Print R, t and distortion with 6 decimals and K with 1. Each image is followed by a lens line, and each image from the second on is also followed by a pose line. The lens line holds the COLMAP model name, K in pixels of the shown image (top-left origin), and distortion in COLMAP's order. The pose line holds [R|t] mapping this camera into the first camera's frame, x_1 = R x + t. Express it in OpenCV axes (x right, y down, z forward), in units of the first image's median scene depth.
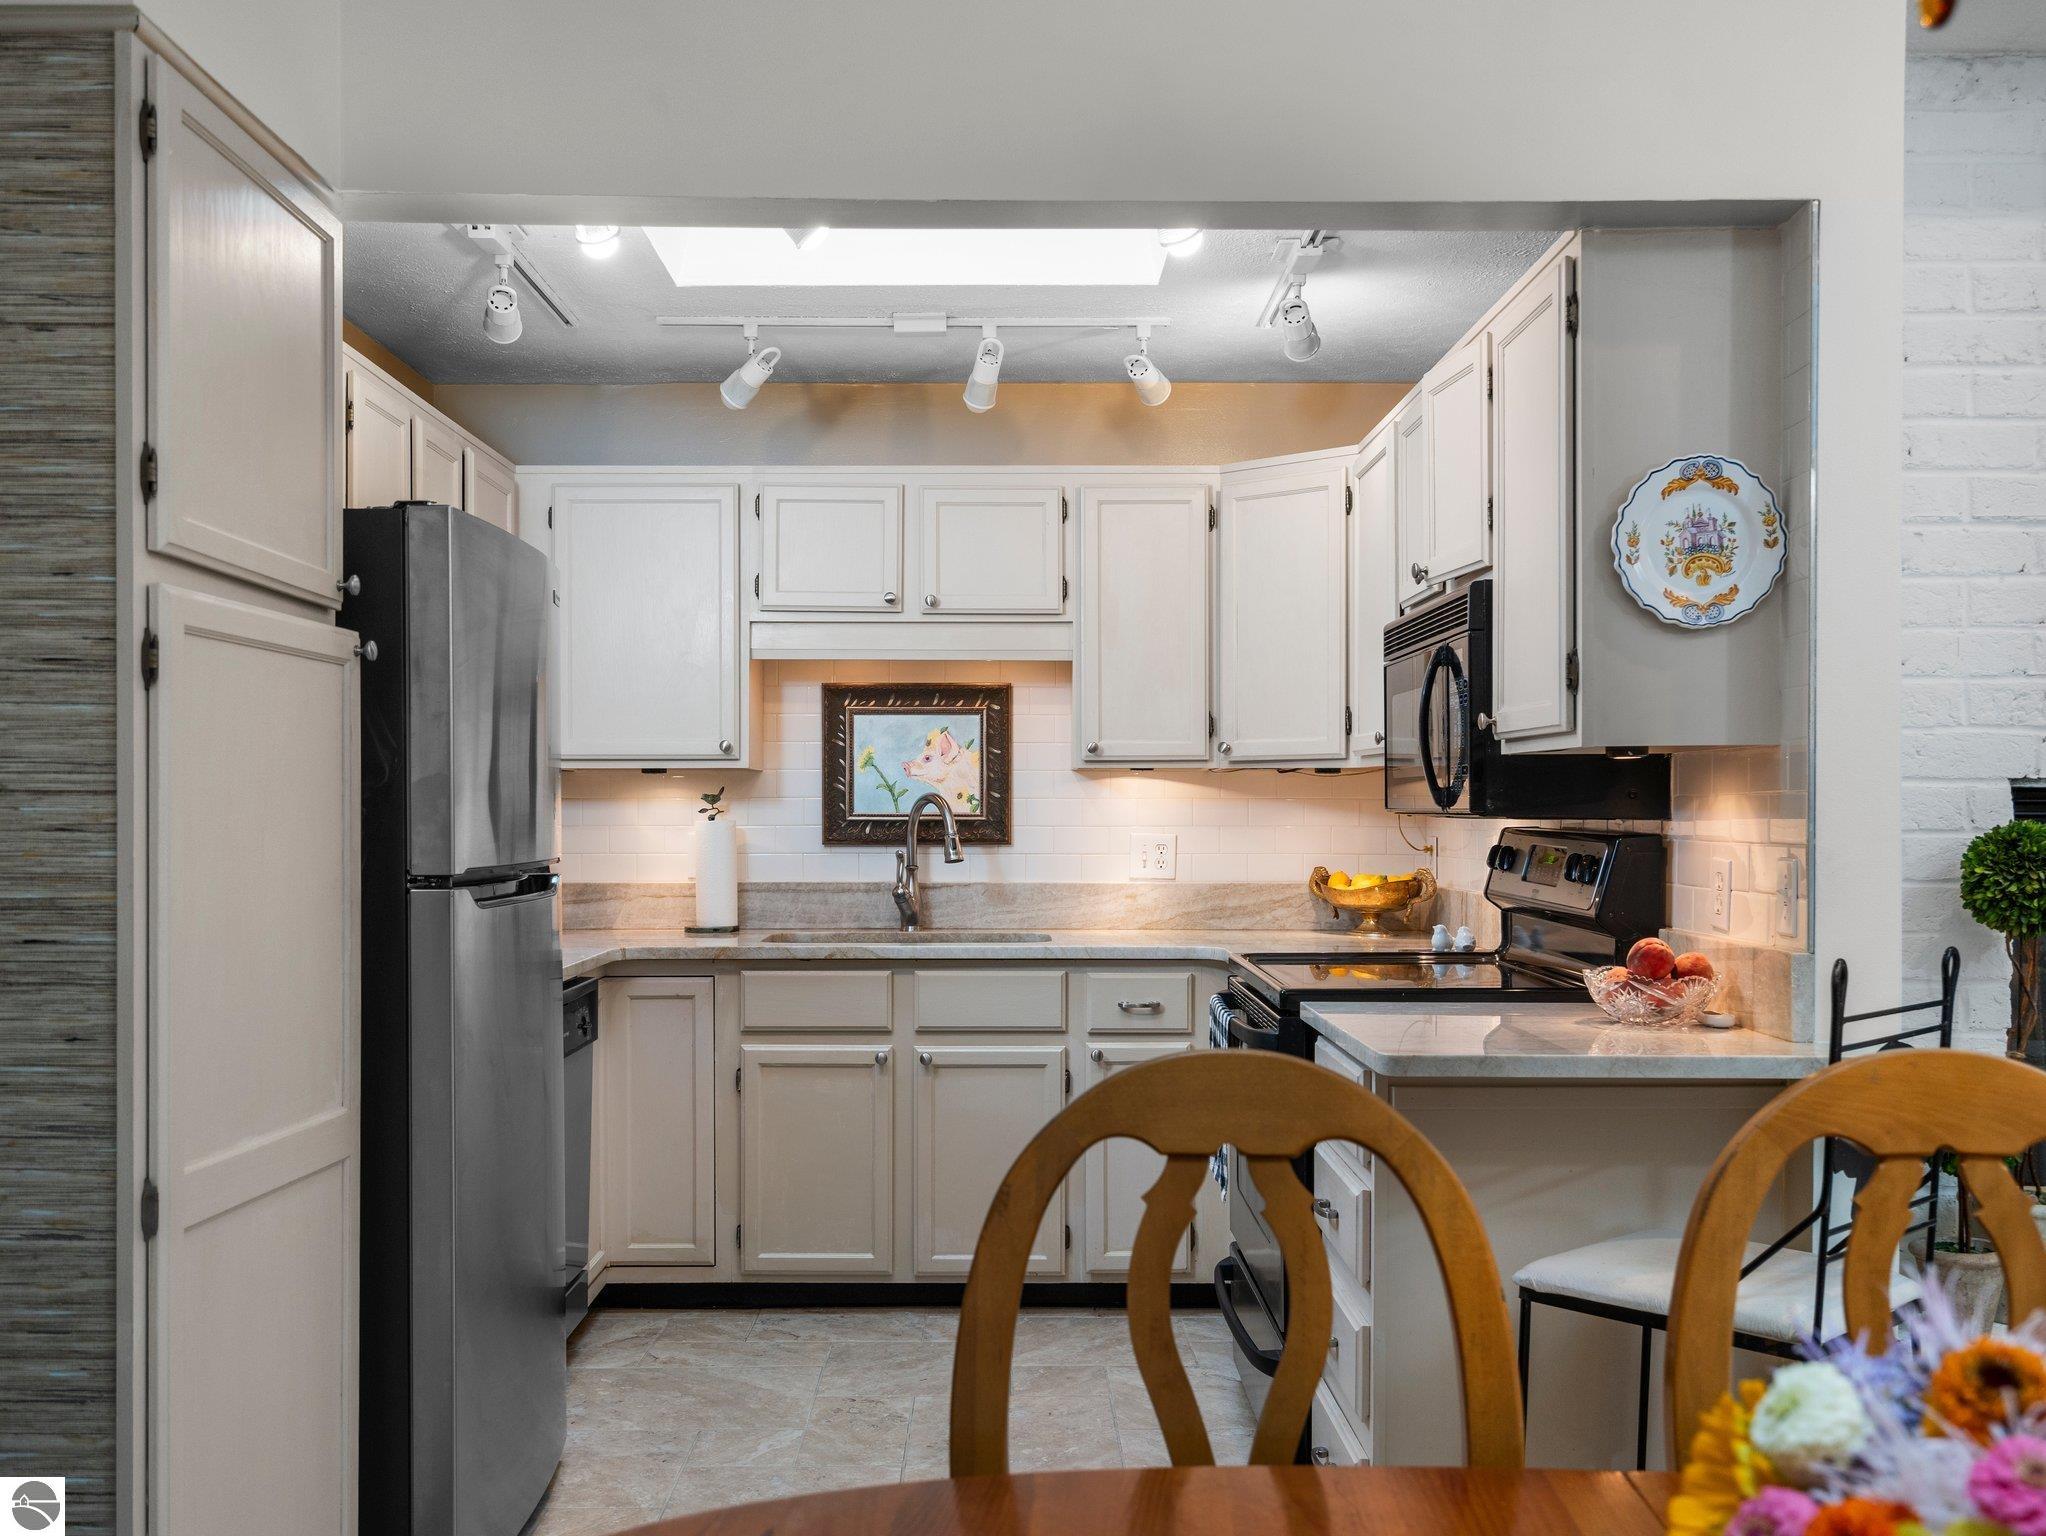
lens RADIAL K [[1848.0, 0, 997.6], [0, 1848.0, 834.5], [0, 0, 1]] dist [0.033966, -0.054860]
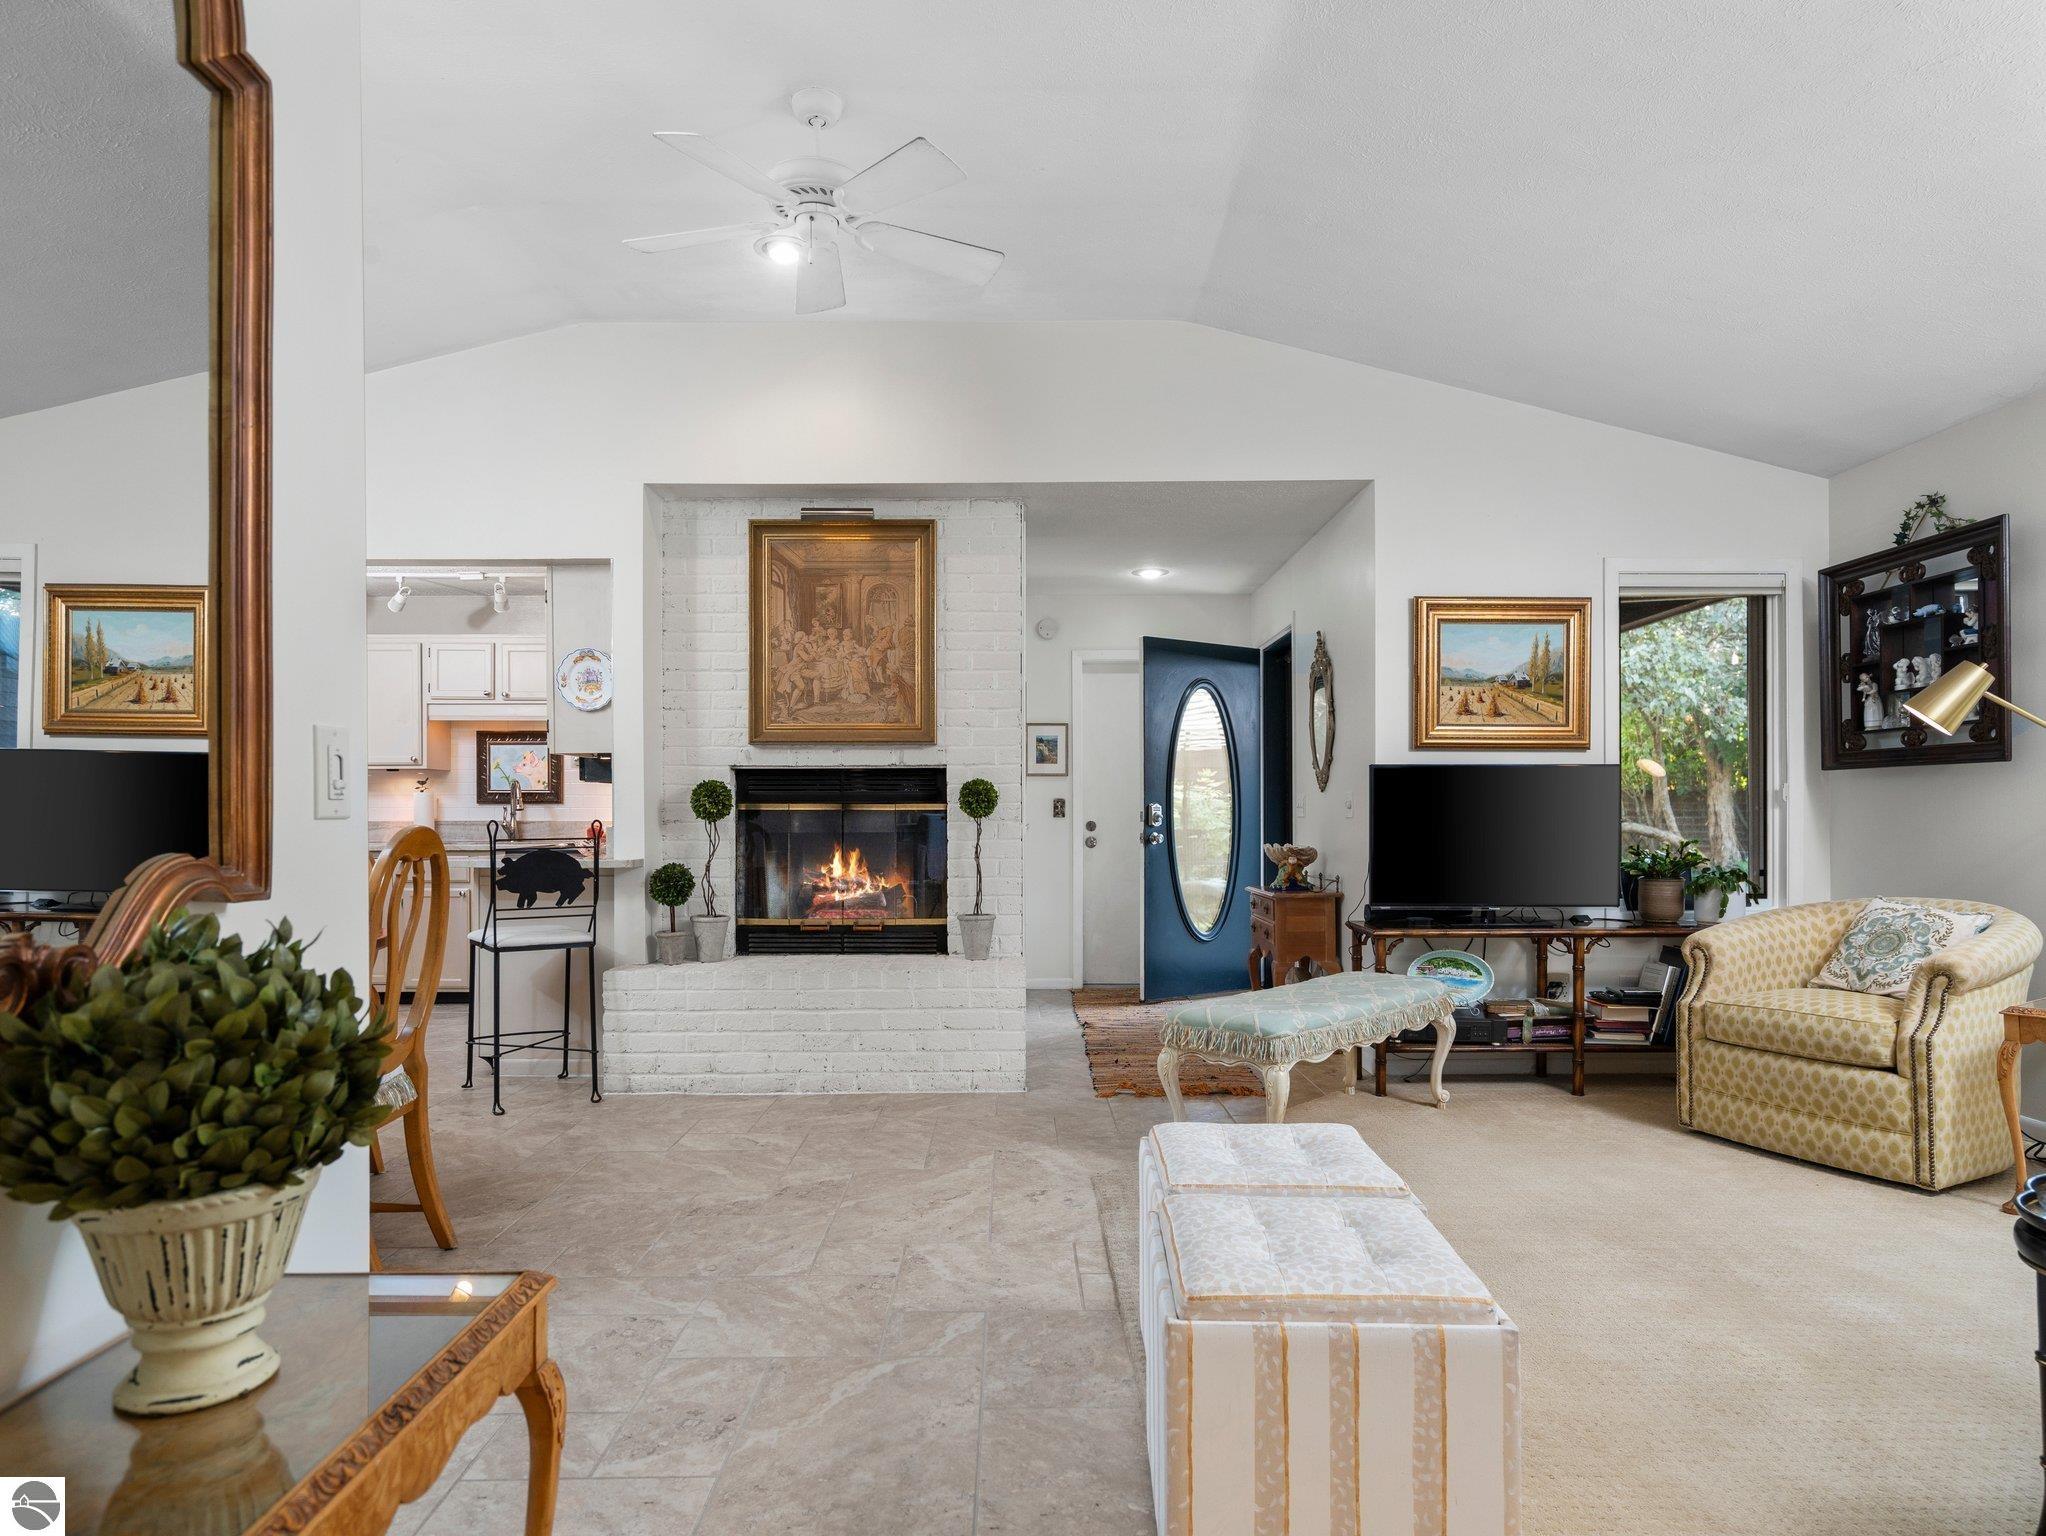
lens RADIAL K [[1166.1, 0, 1032.7], [0, 1166.1, 808.7], [0, 0, 1]] dist [-0.004333, 0.005681]
pose [[0.999807, -0.000296, 0.019626, 0.606422], [0.000633, 0.999853, -0.017156, 0.039963], [-0.019618, 0.017165, 0.999660, -0.448525]]
